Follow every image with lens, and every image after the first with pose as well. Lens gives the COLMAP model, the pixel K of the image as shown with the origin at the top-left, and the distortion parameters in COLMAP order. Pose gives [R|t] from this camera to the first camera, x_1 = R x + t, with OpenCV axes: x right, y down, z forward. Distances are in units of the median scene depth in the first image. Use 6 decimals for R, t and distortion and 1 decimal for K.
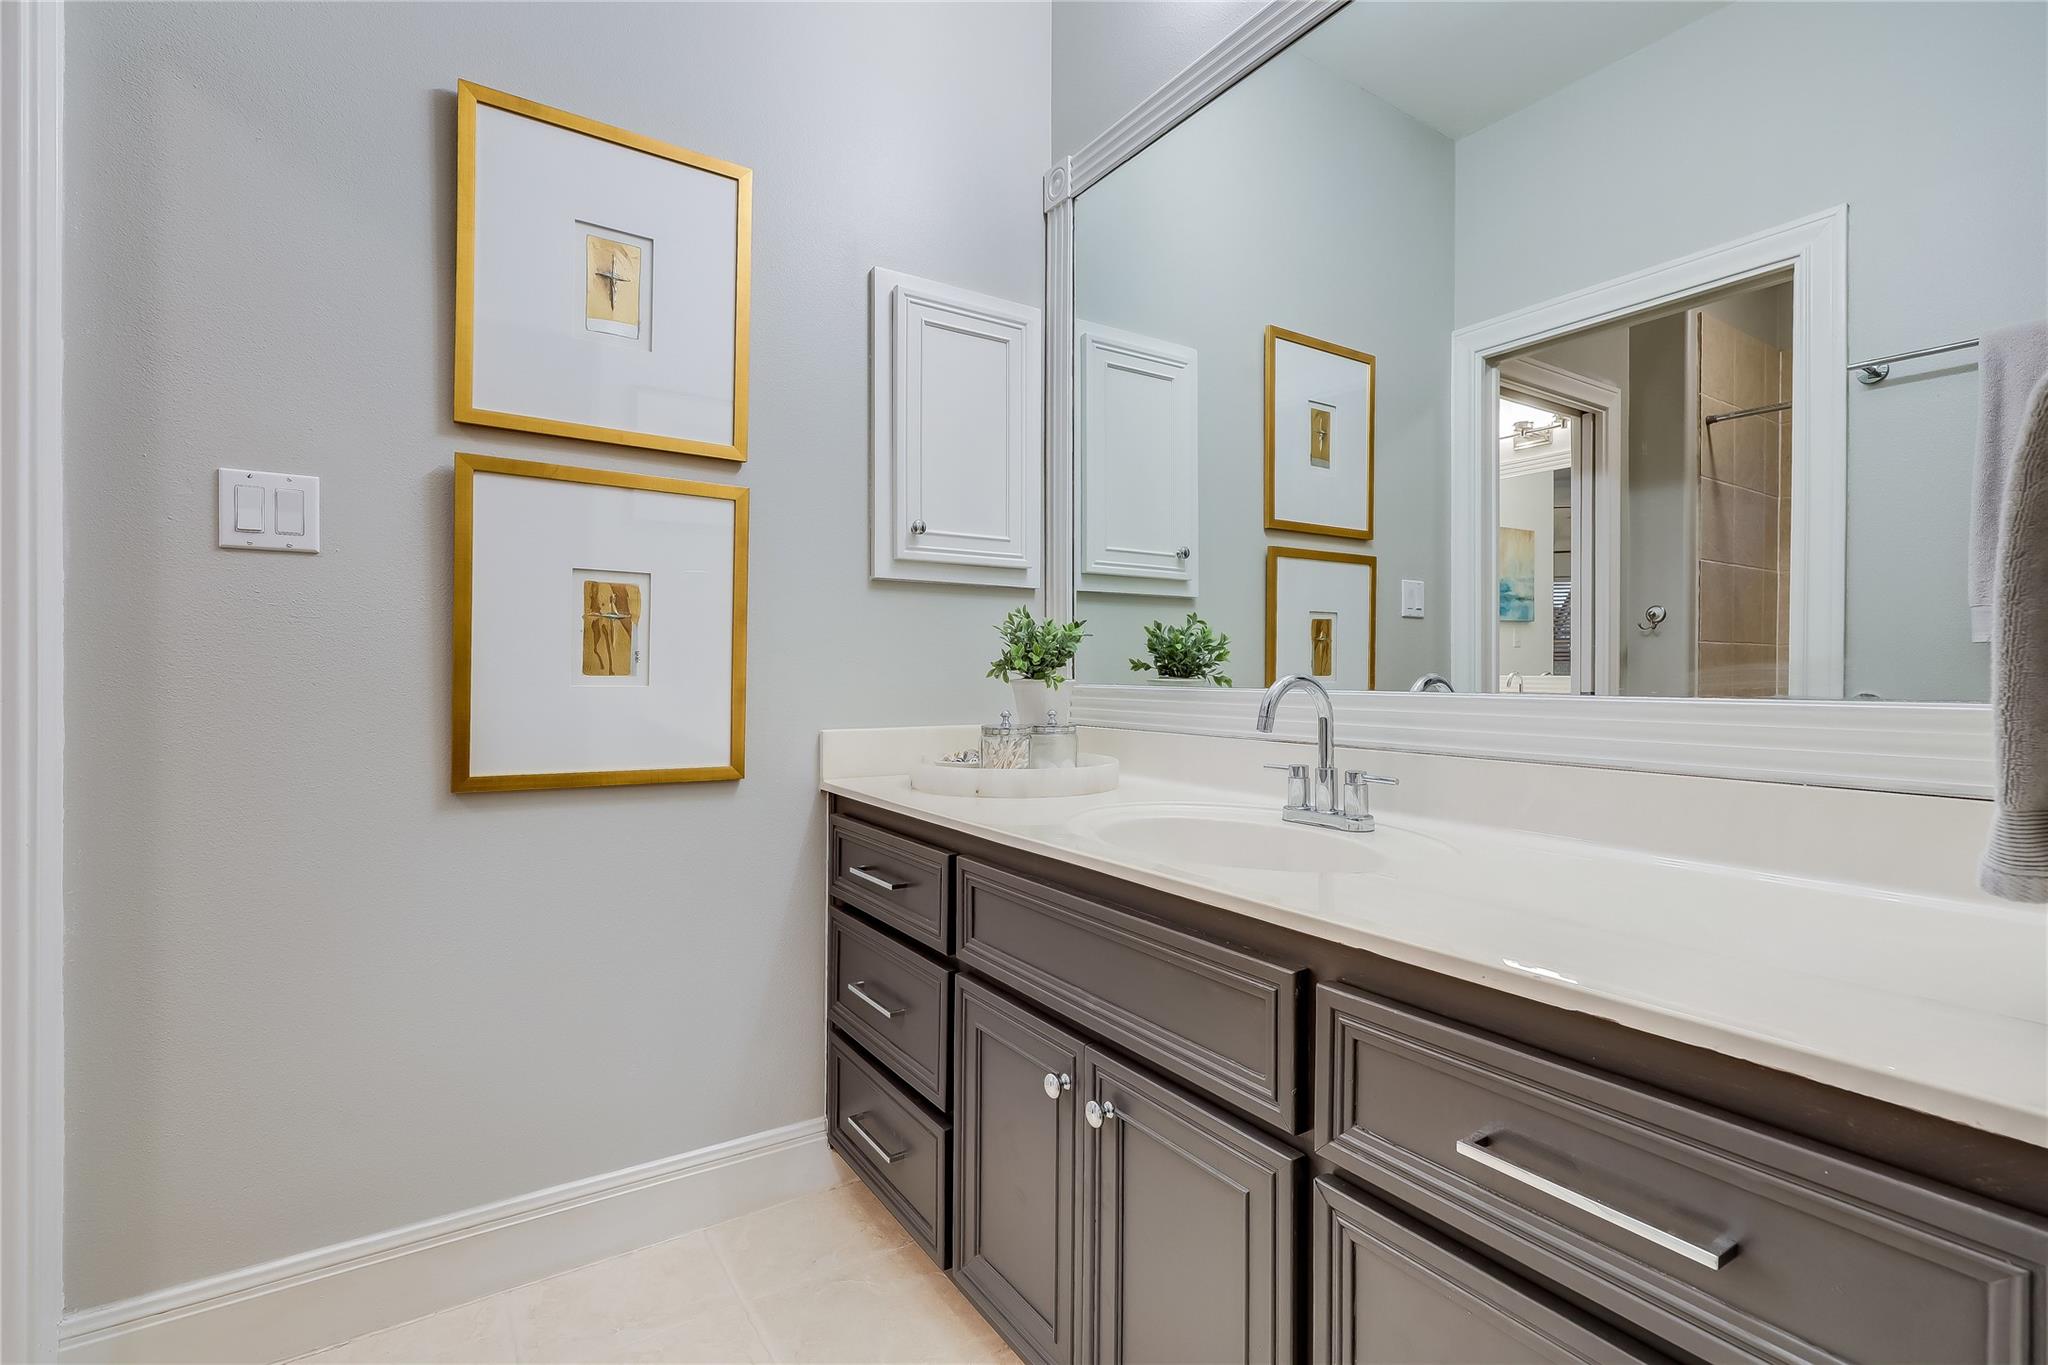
lens RADIAL K [[941.7, 0, 1027.5], [0, 941.7, 688.7], [0, 0, 1]] dist [-0.003095, -0.000367]
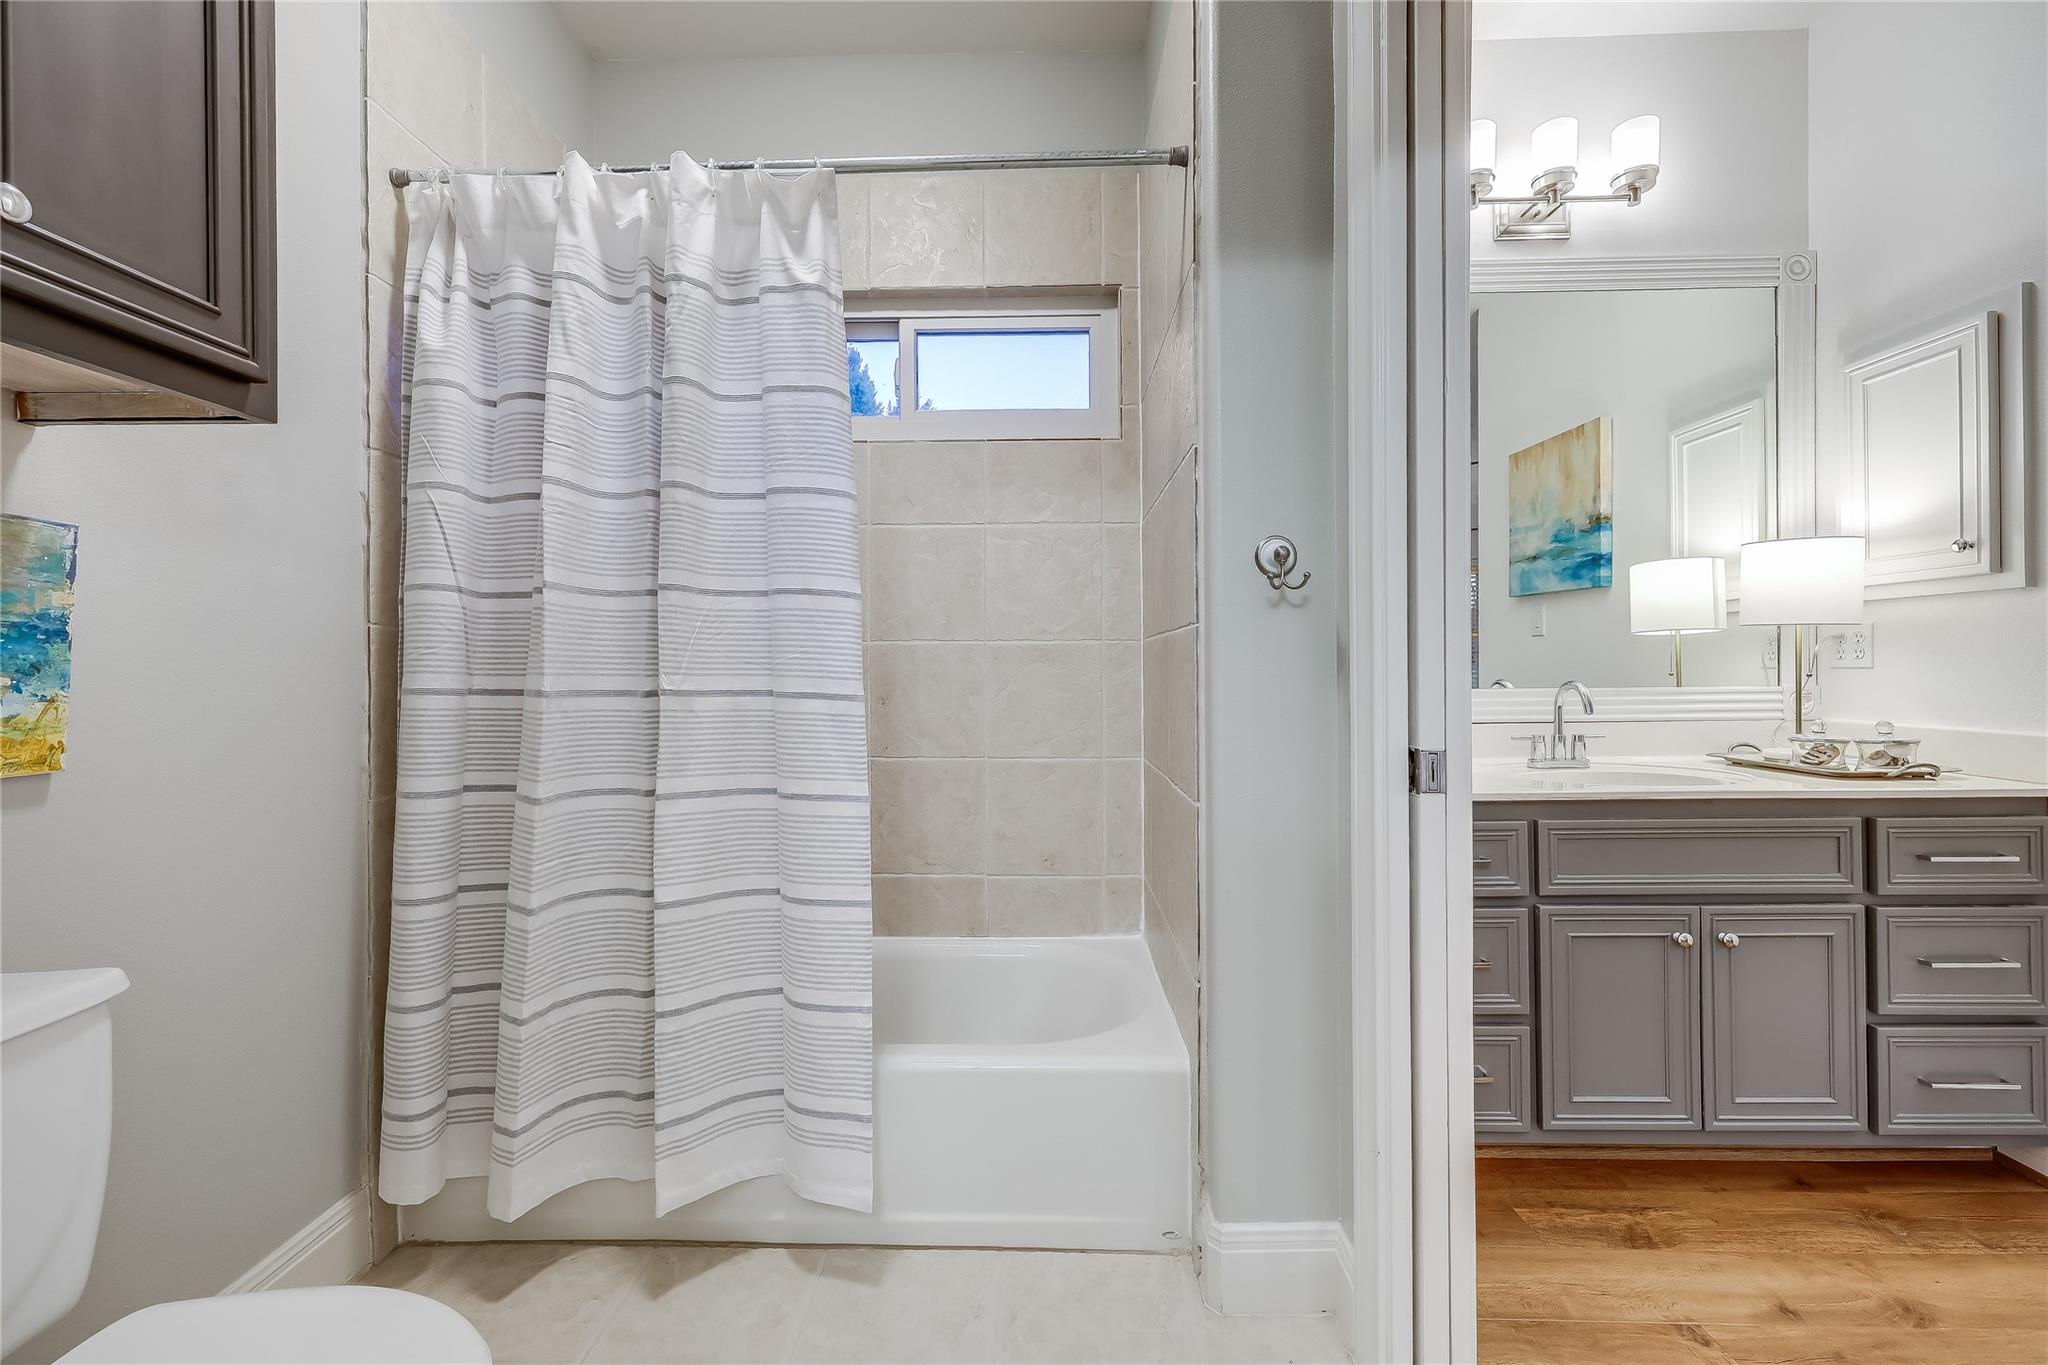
lens RADIAL K [[892.9, 0, 1022.3], [0, 892.9, 666.3], [0, 0, 1]] dist [0.000481, -0.000059]
pose [[0.568299, -0.007462, 0.822788, -1.595437], [0.017609, 0.999840, -0.003094, -0.053795], [-0.822634, 0.016247, 0.568339, 0.884769]]
